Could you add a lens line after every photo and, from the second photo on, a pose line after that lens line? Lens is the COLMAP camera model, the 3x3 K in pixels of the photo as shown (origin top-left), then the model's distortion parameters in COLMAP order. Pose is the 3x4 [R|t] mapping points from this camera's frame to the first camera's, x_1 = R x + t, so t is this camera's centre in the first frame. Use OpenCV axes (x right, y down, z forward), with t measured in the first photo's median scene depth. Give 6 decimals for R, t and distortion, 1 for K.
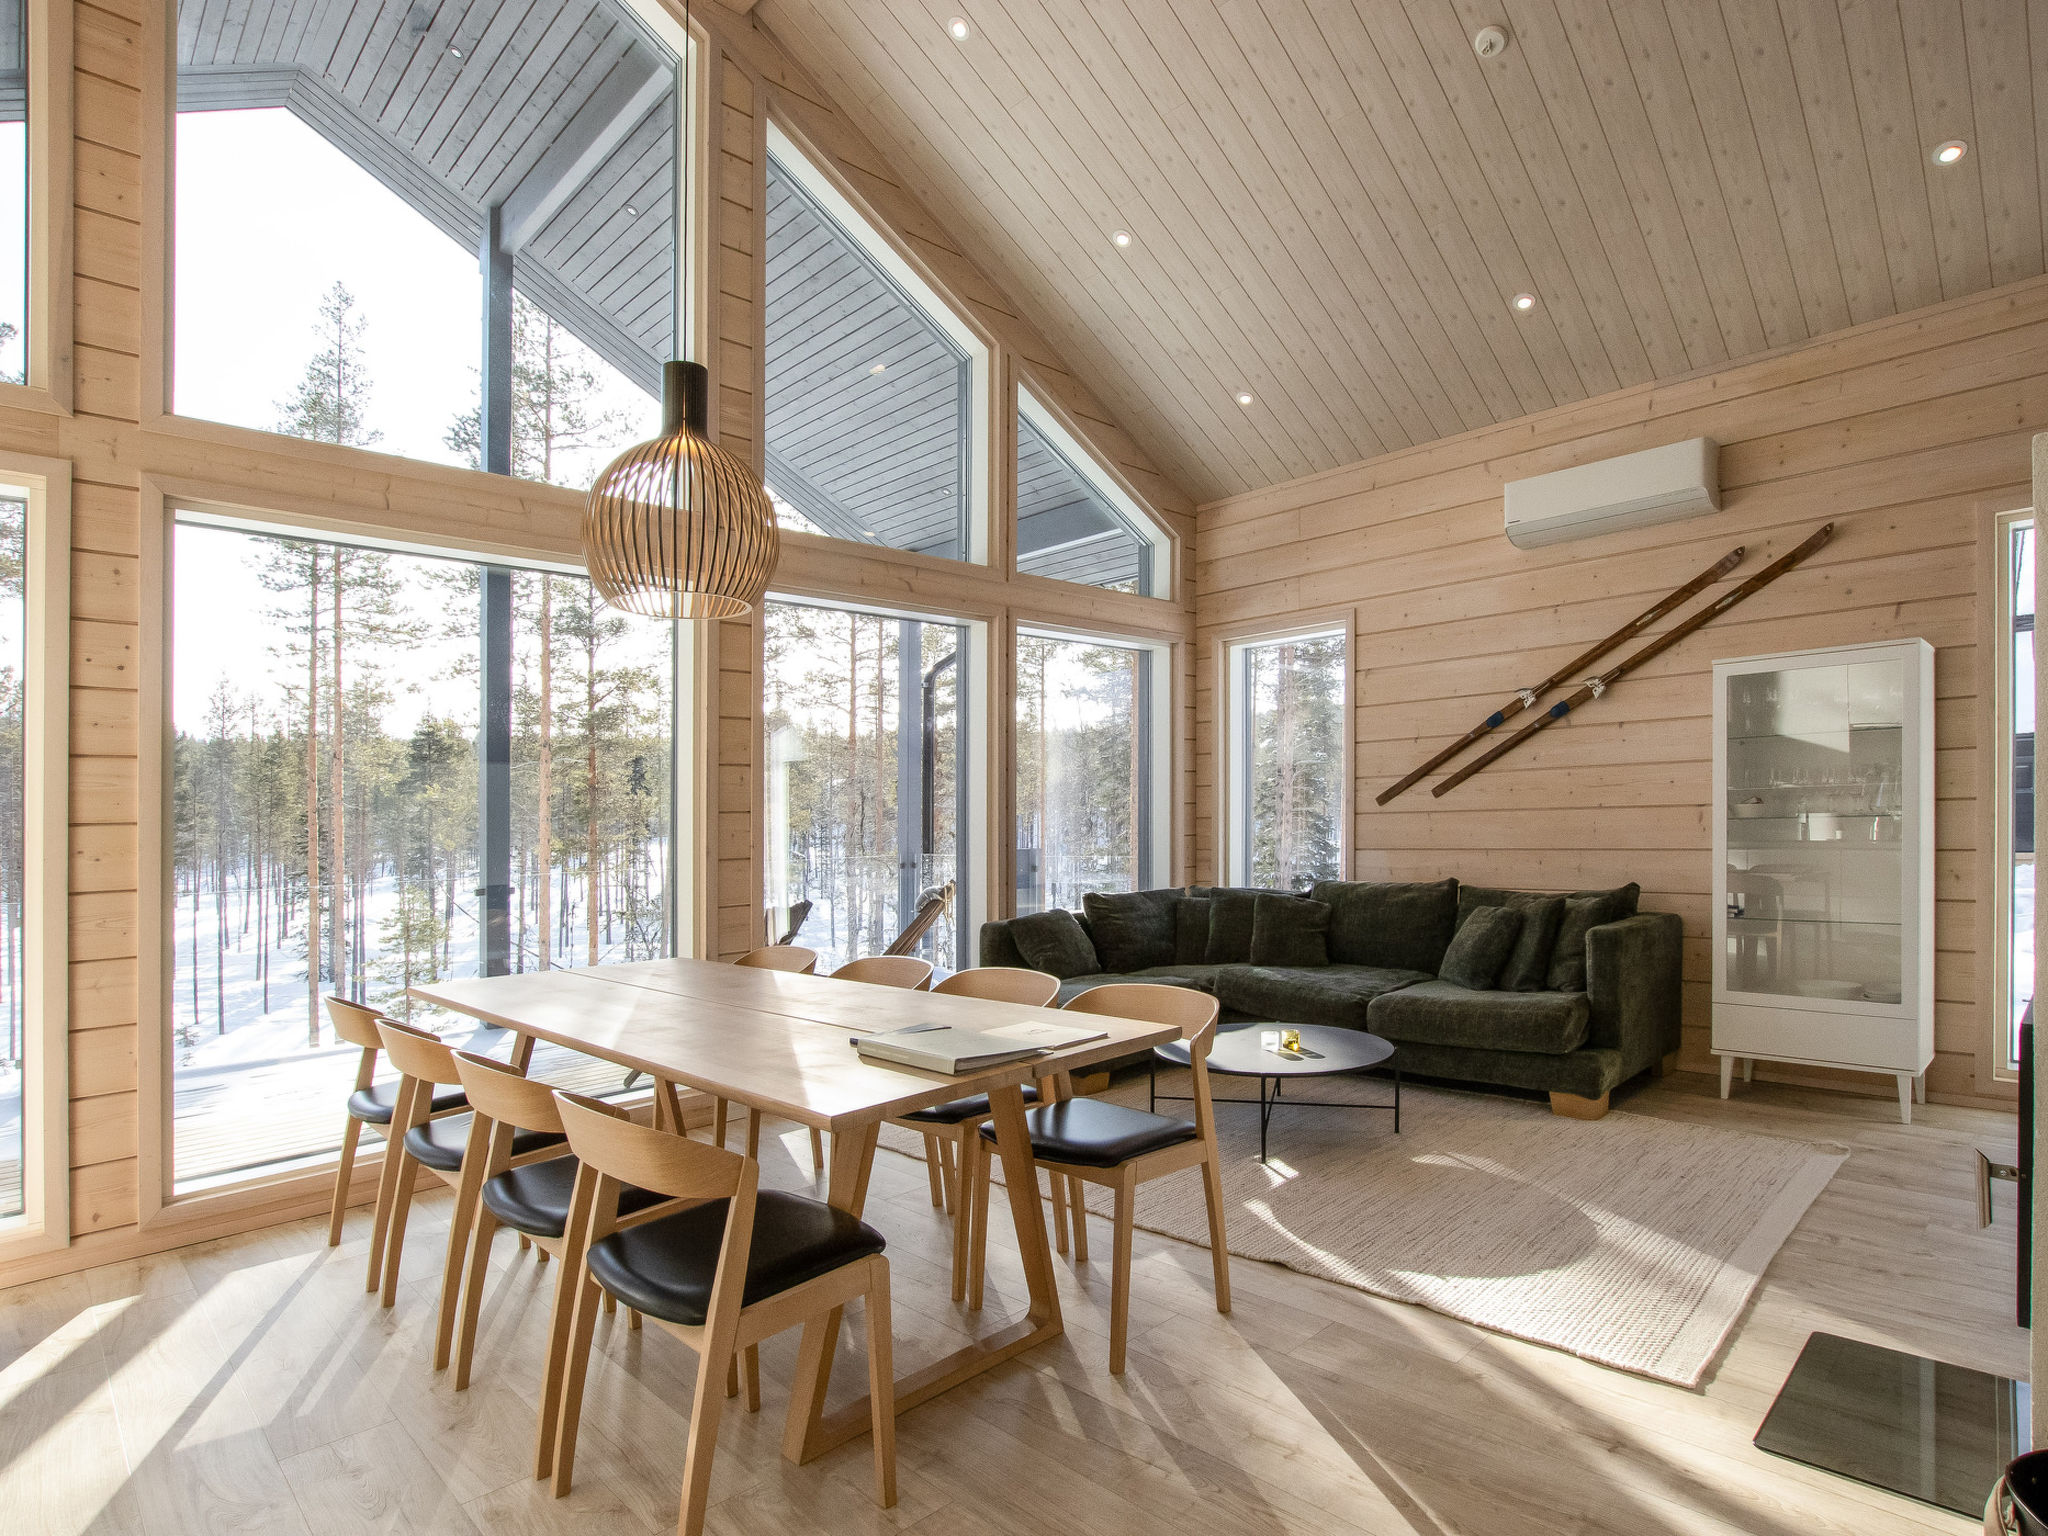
lens RADIAL K [[1077.8, 0, 1025.8], [0, 1077.8, 819.0], [0, 0, 1]] dist [0.002038, 0.000858]
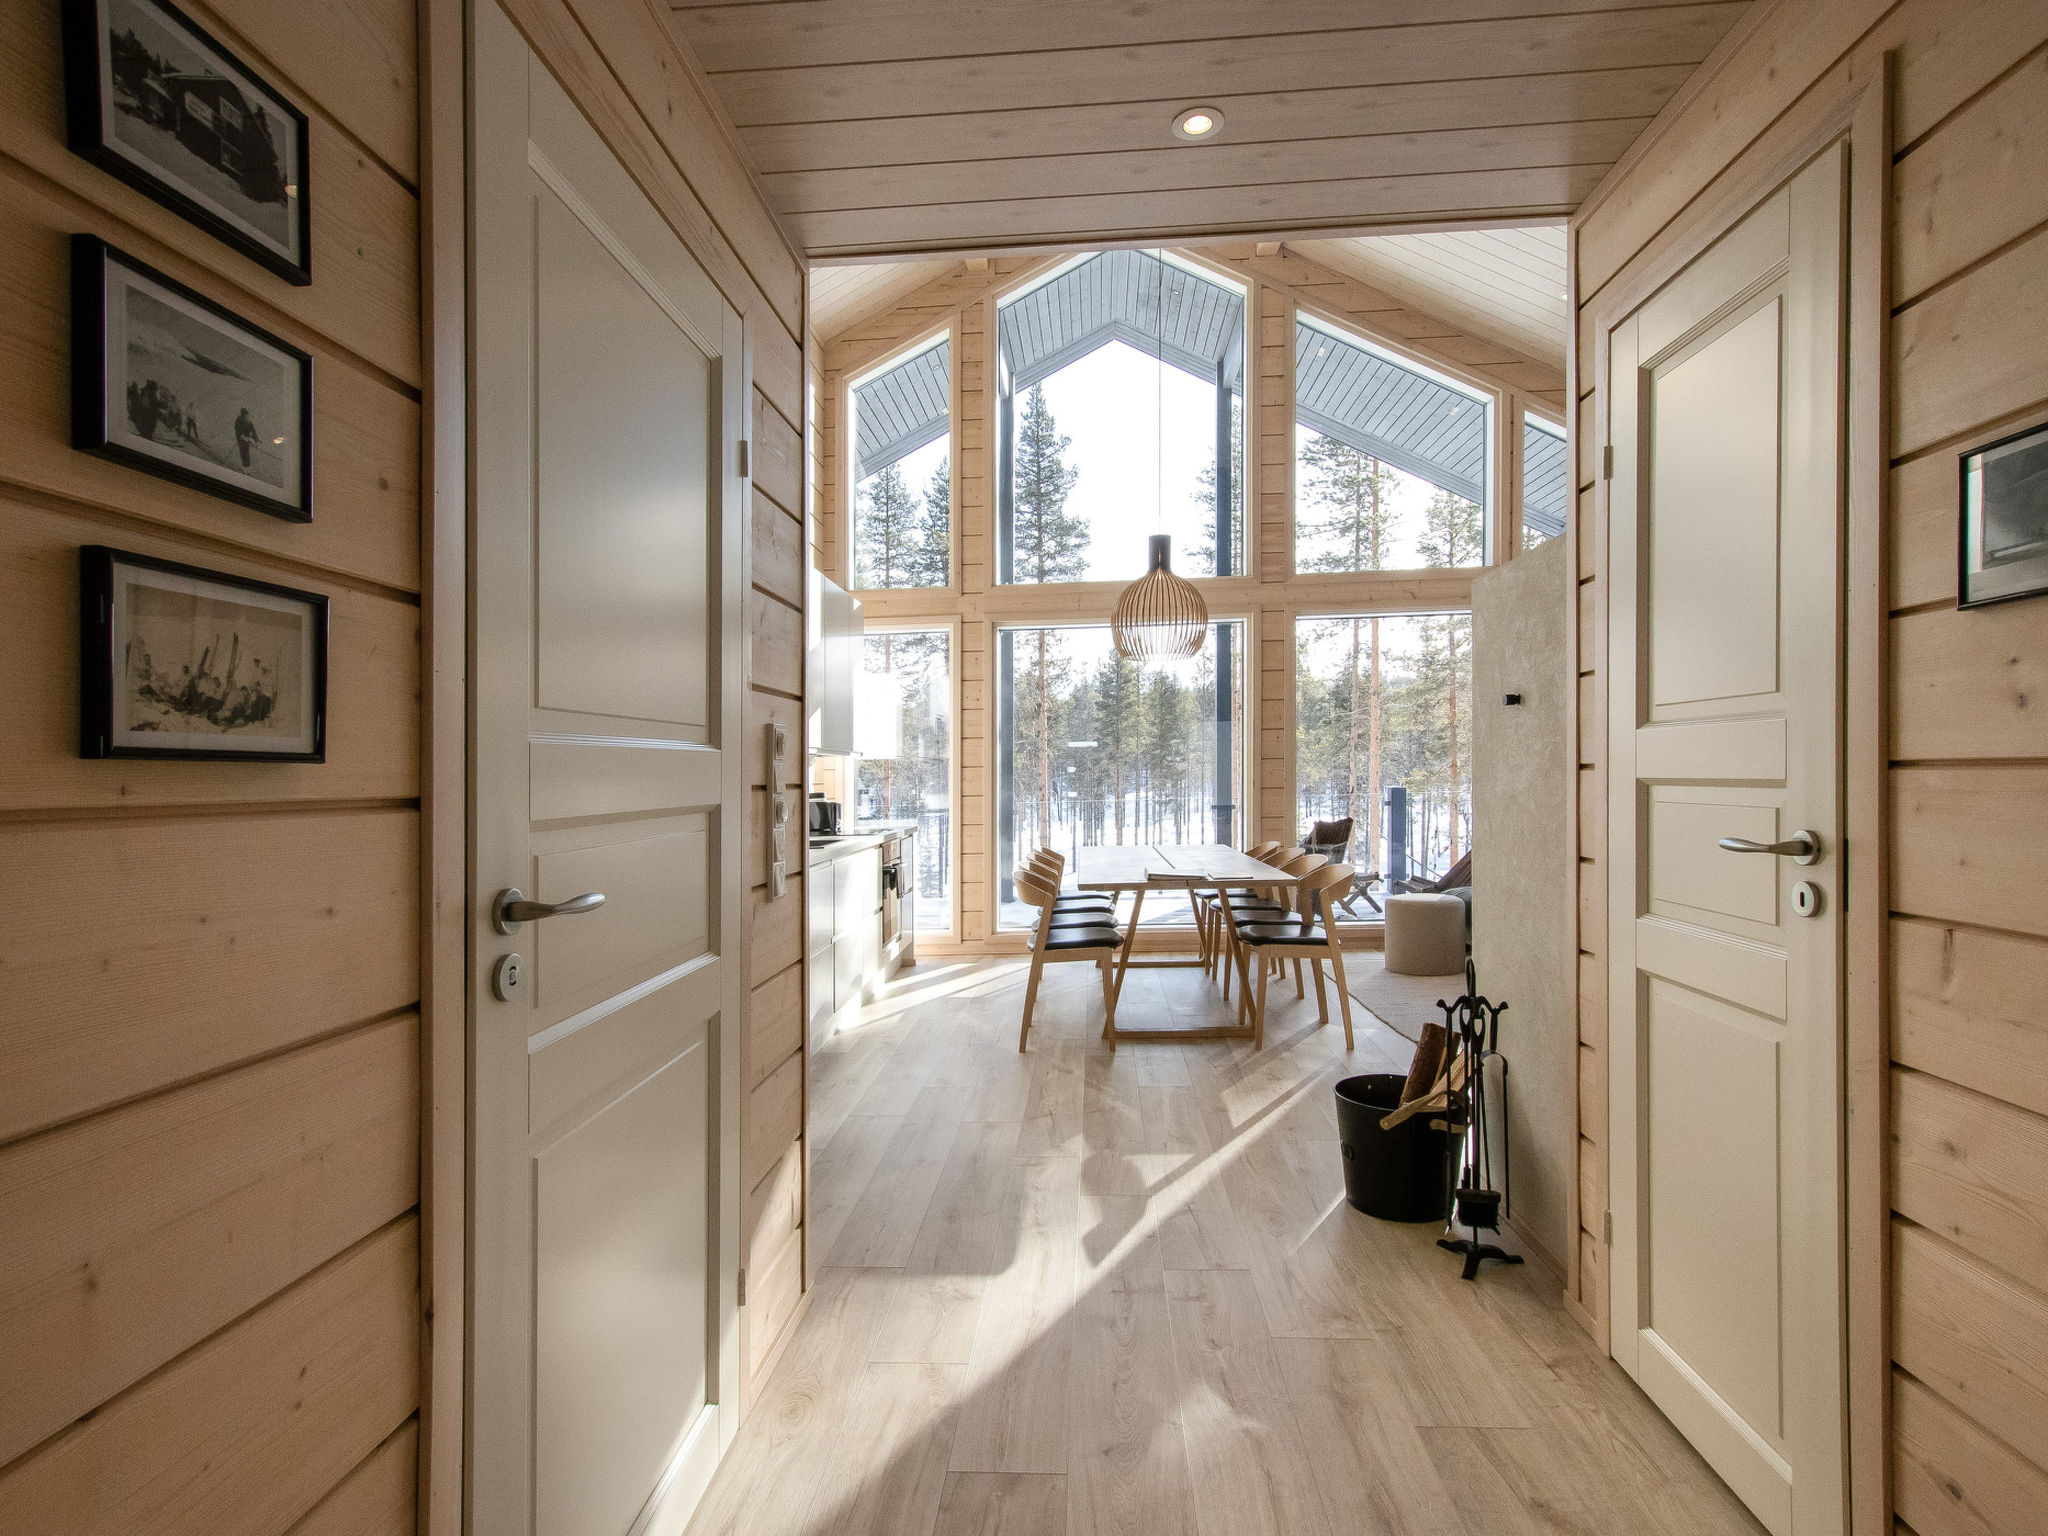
lens RADIAL K [[1100.2, 0, 1019.0], [0, 1100.2, 744.8], [0, 0, 1]] dist [-0.004914, -0.001761]
pose [[0.661867, -0.008171, -0.749577, 0.637173], [0.004745, 0.999966, -0.006710, -0.016795], [0.749606, 0.000884, 0.661883, -0.320436]]
